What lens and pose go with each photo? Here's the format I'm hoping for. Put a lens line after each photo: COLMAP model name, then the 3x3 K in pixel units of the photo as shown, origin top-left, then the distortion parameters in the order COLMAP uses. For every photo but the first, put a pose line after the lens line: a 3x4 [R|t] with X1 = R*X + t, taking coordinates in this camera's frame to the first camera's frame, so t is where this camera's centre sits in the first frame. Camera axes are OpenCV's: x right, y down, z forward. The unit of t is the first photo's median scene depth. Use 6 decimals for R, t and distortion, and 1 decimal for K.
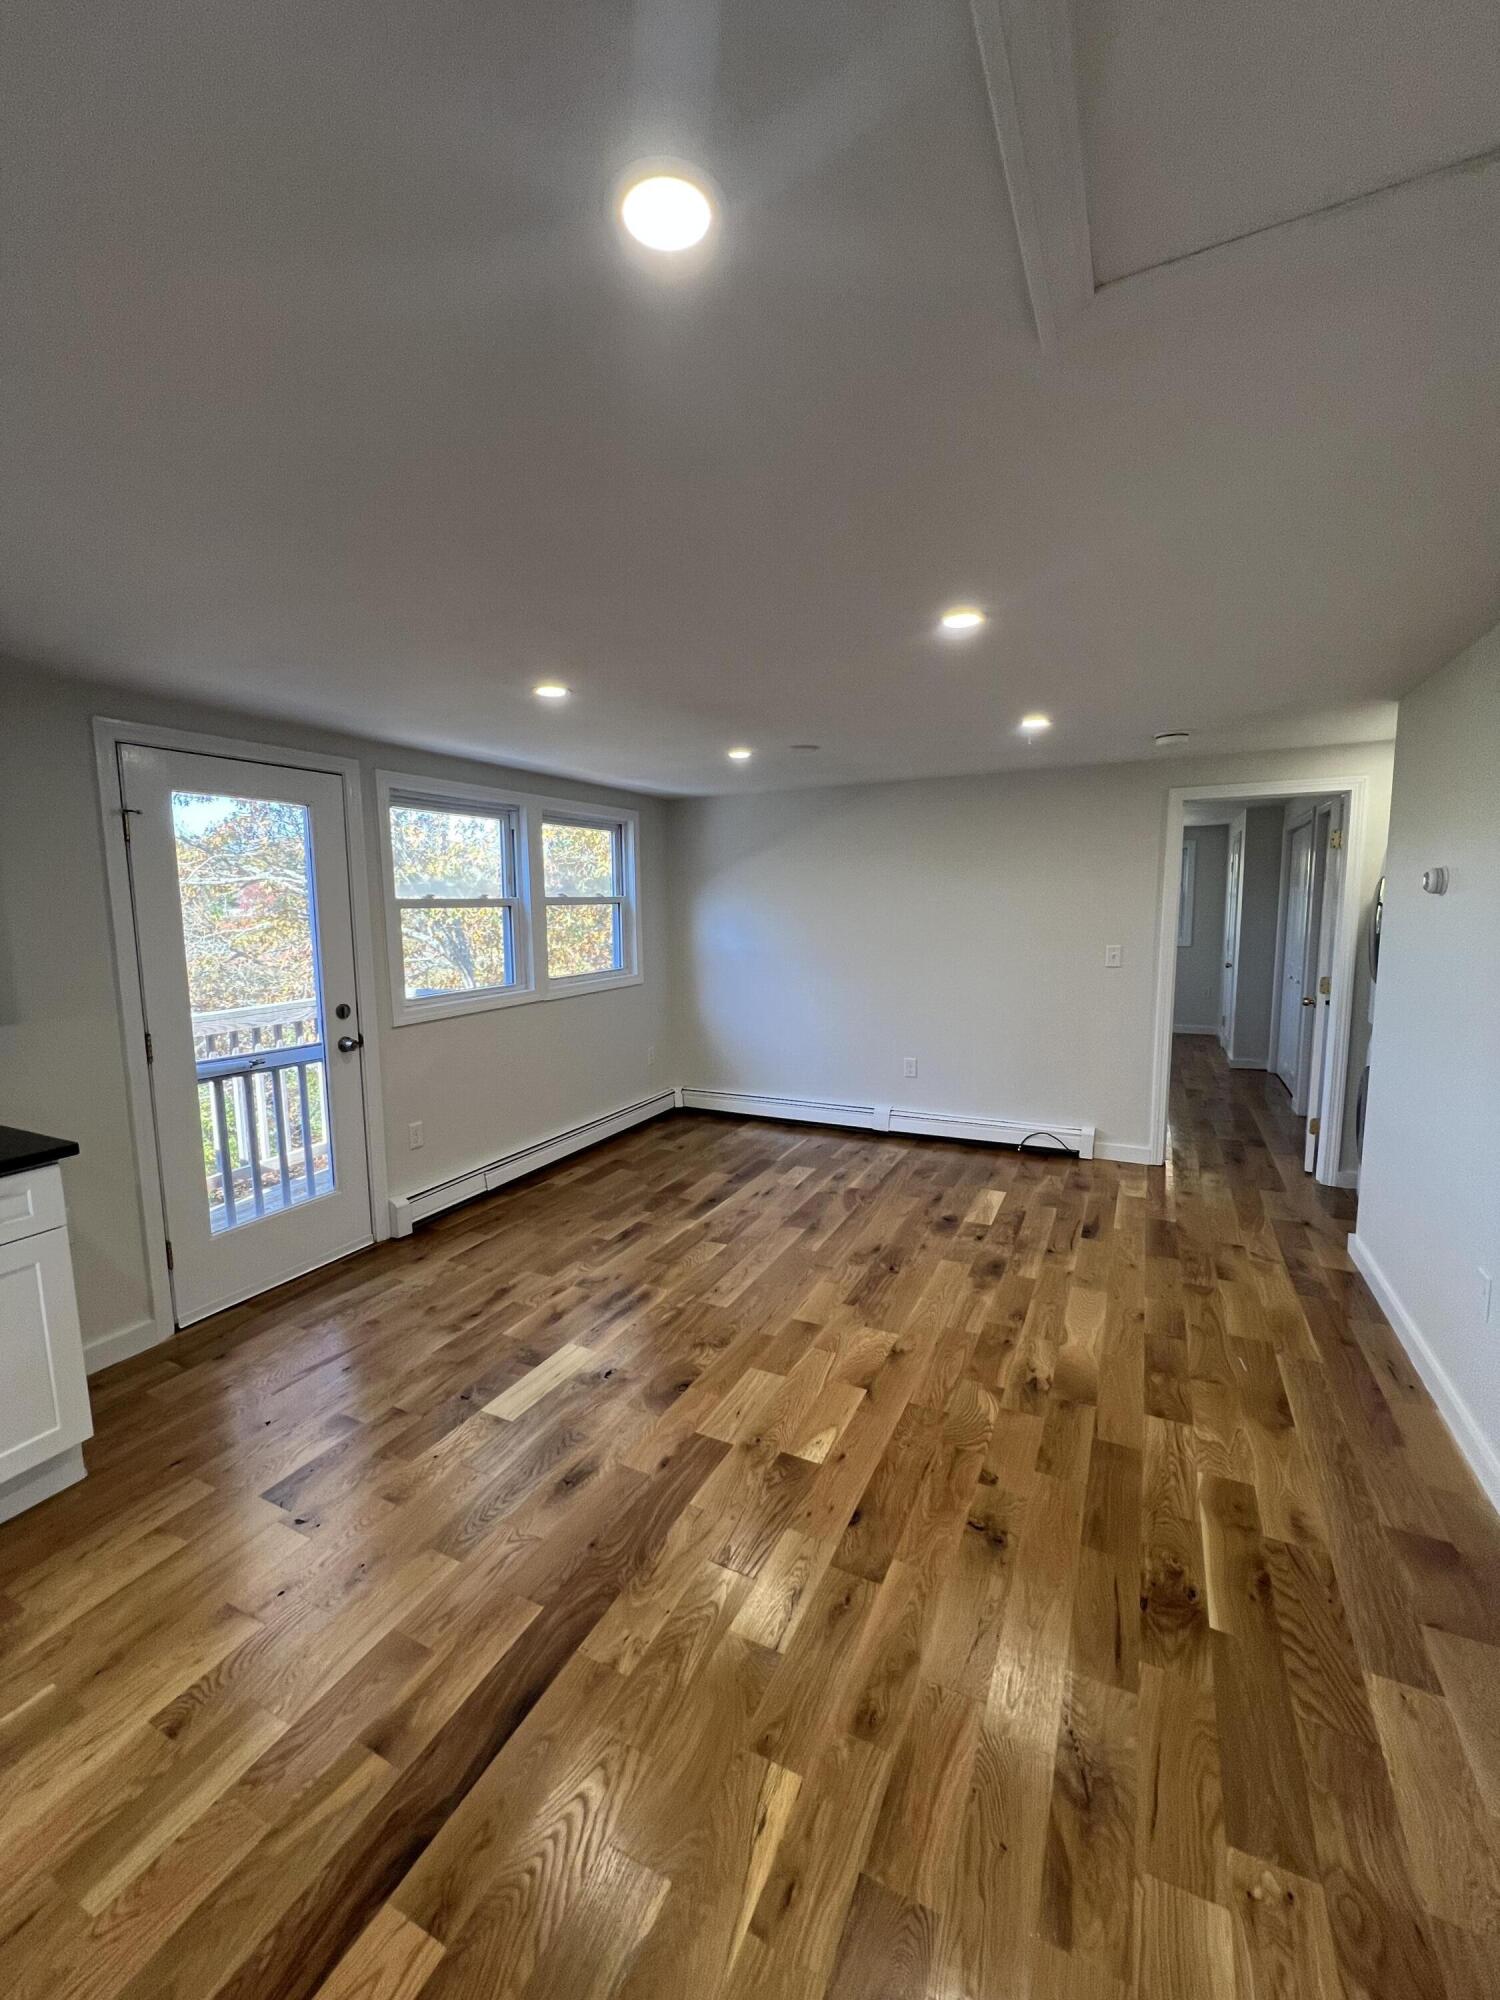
lens RADIAL K [[800.6, 0, 754.5], [0, 800.6, 997.6], [0, 0, 1]] dist [-0.002575, 0.000500]
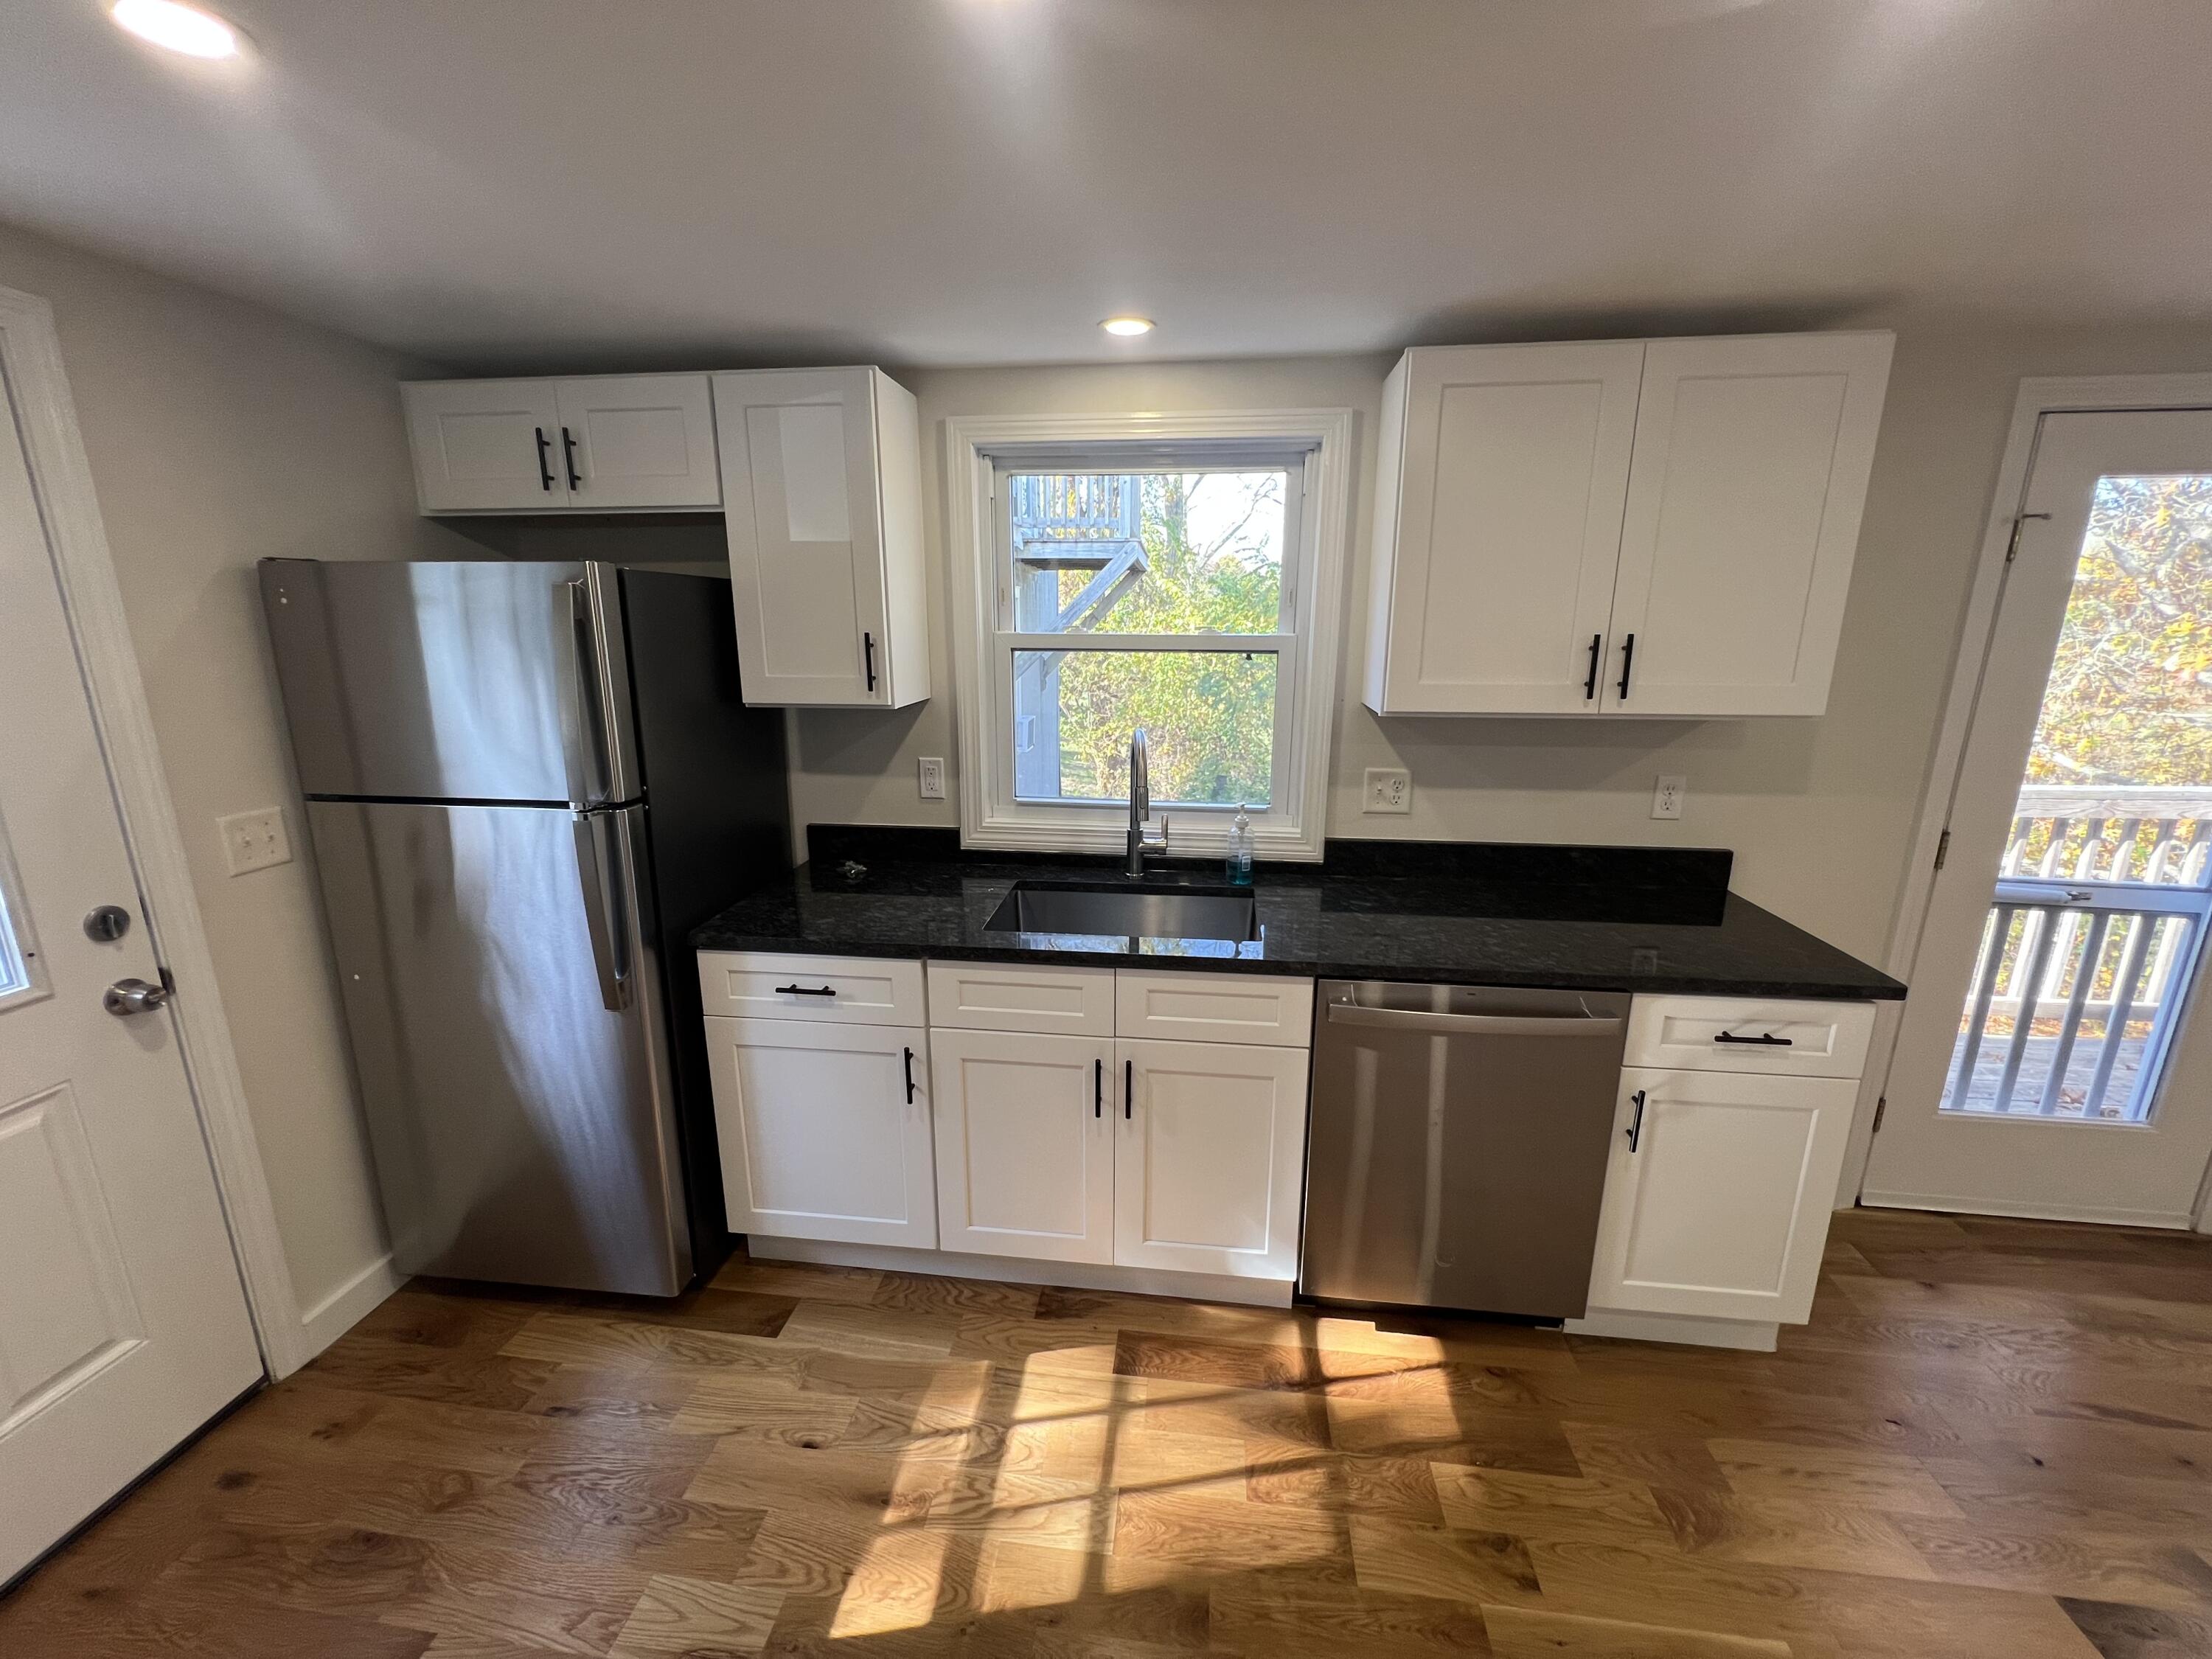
lens RADIAL K [[885.4, 0, 1100.9], [0, 885.4, 822.7], [0, 0, 1]] dist [-0.002575, 0.000500]
pose [[0.325914, 0.233010, -0.916235, -0.281427], [-0.117516, 0.971619, 0.205294, -0.038134], [0.938067, 0.040764, 0.344047, -0.003044]]
